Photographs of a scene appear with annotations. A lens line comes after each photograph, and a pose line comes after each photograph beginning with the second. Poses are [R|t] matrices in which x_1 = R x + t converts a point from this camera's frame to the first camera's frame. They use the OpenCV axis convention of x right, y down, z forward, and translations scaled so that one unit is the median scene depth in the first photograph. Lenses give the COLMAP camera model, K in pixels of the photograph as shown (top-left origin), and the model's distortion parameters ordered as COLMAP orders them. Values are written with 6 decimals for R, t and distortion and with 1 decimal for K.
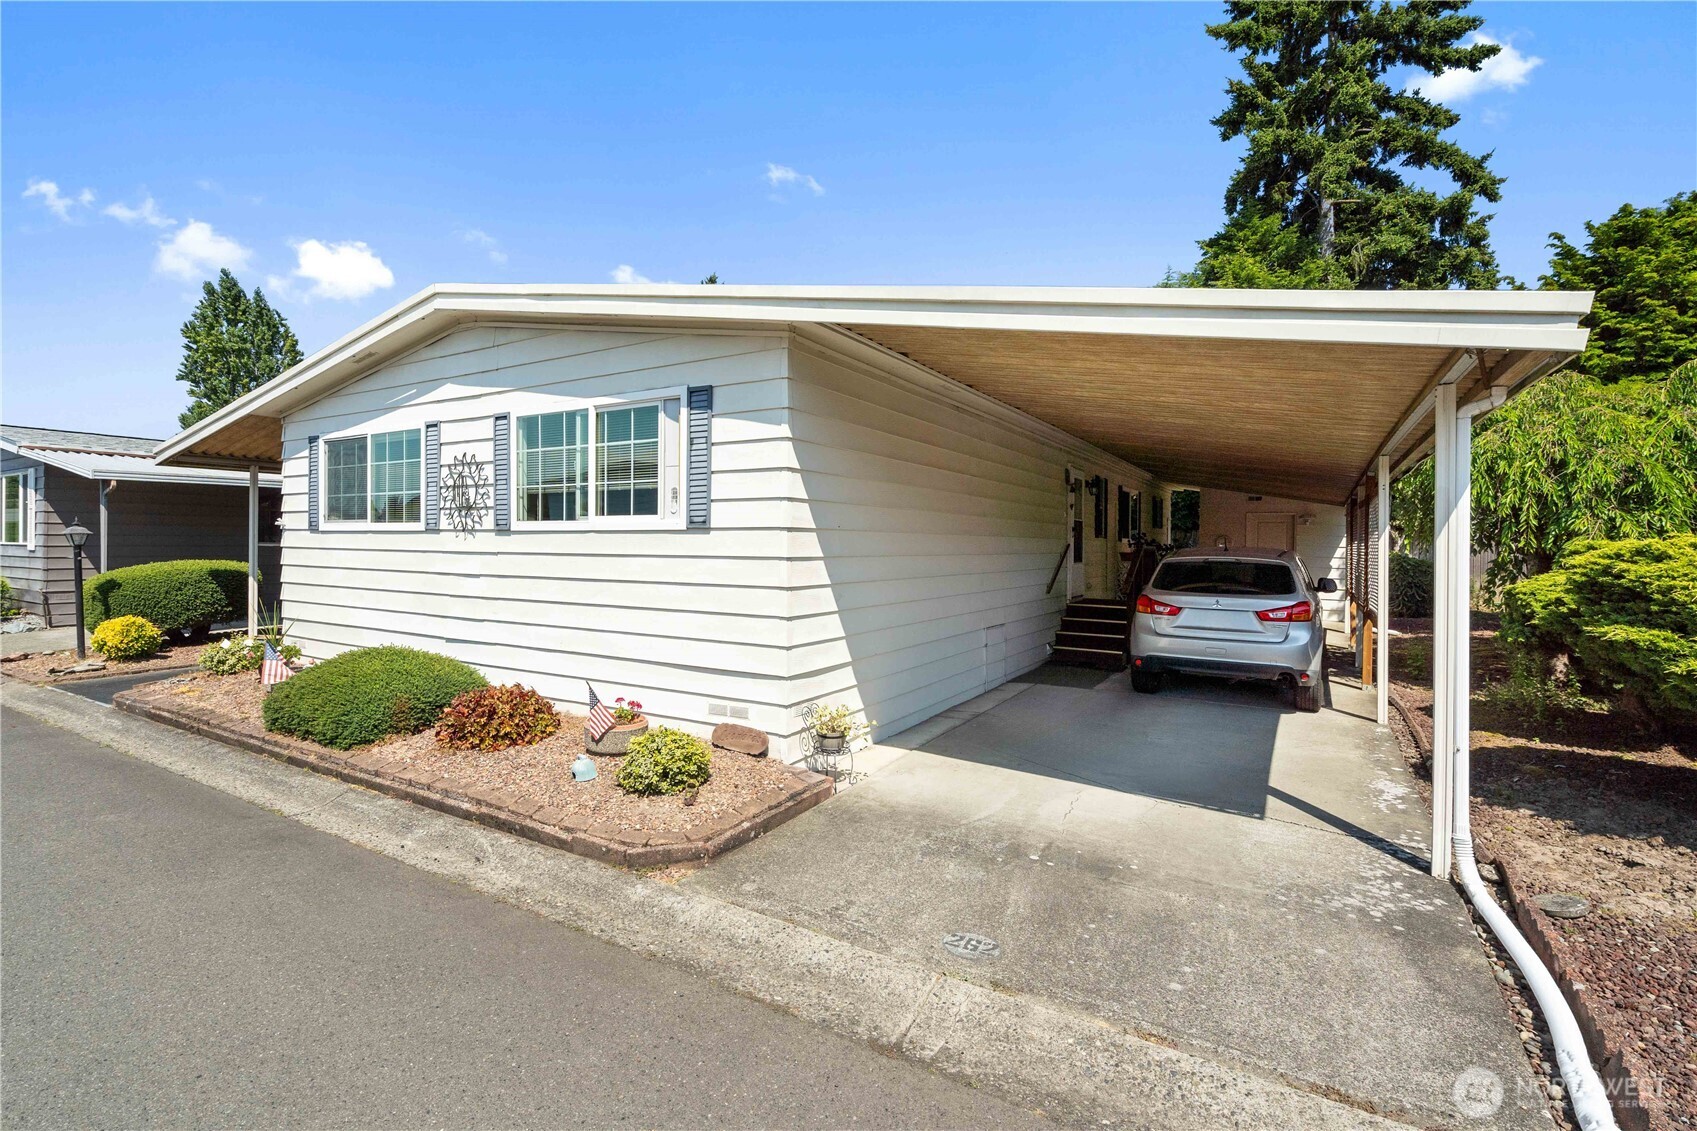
lens RADIAL K [[779.7, 0, 845.3], [0, 779.7, 562.5], [0, 0, 1]] dist [-0.005172, 0.003406]
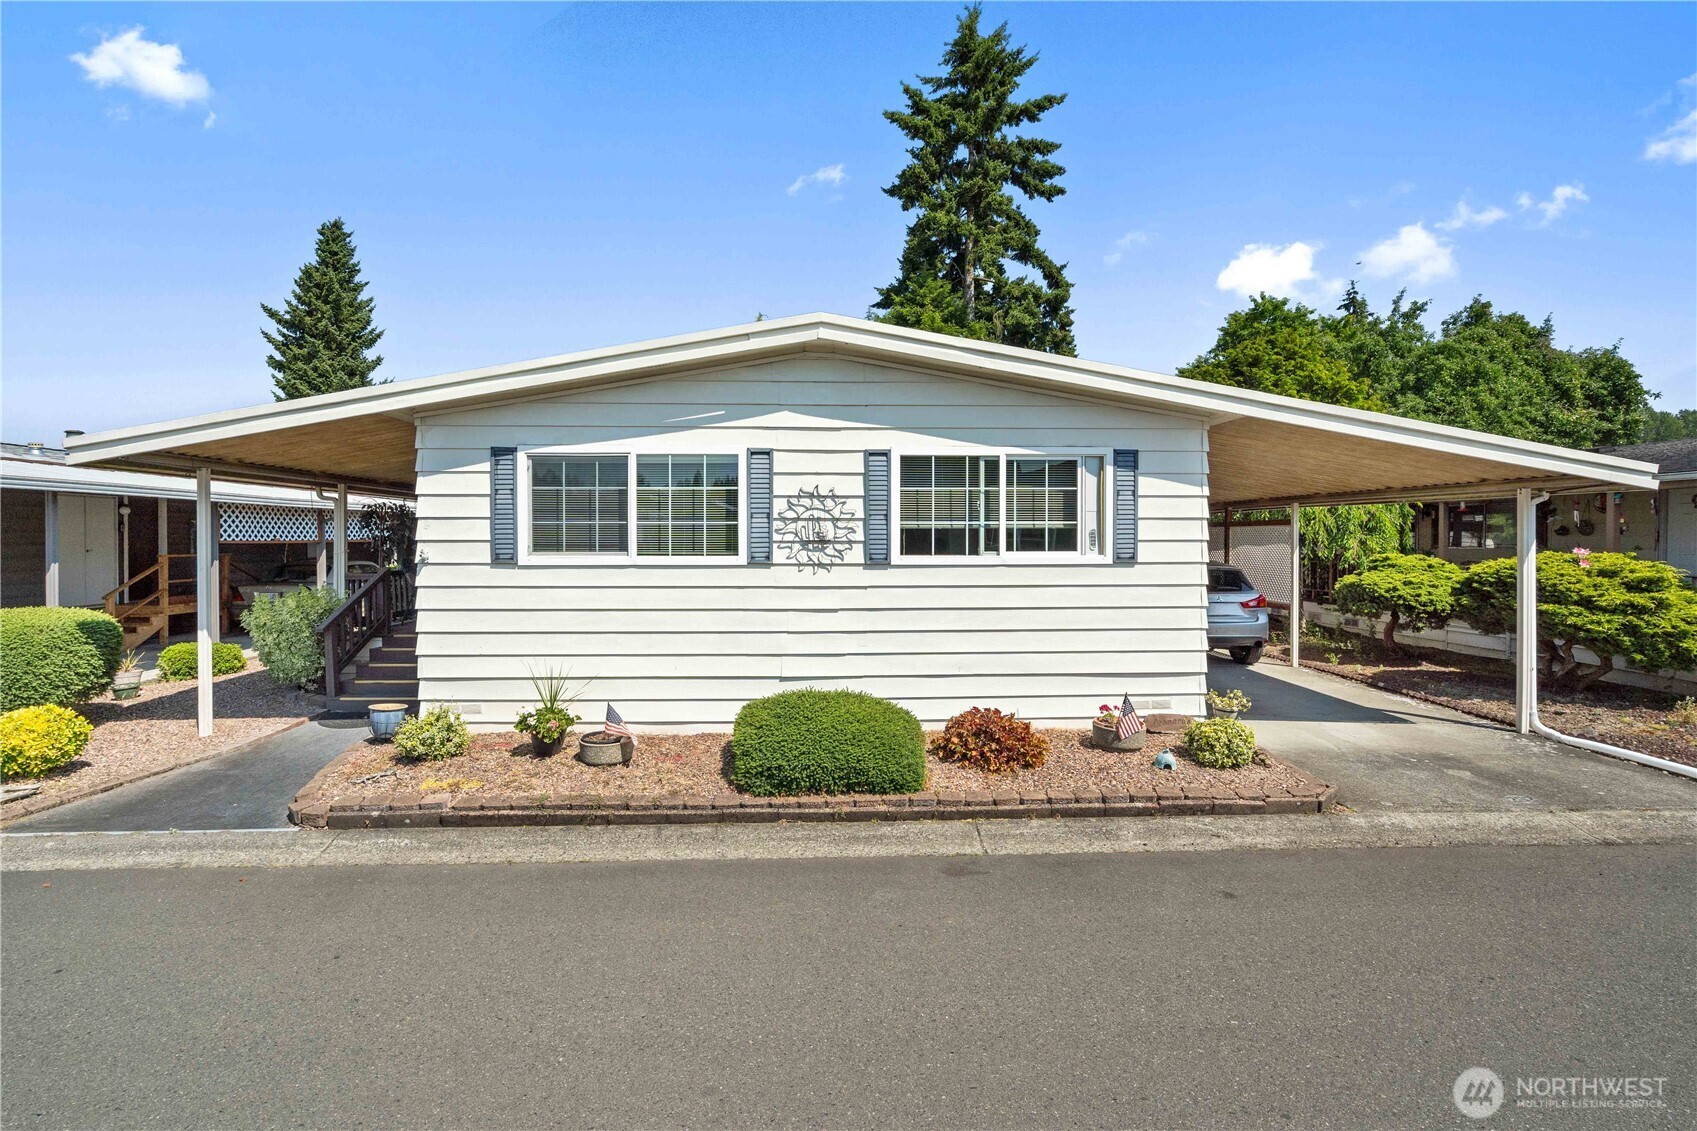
lens RADIAL K [[779.7, 0, 840.1], [0, 779.7, 555.9], [0, 0, 1]] dist [-0.005172, 0.003406]
pose [[0.834061, -0.022253, 0.551224, -1.032394], [0.021386, 0.999739, 0.008001, -0.060969], [-0.551258, 0.005115, 0.834319, 0.170014]]
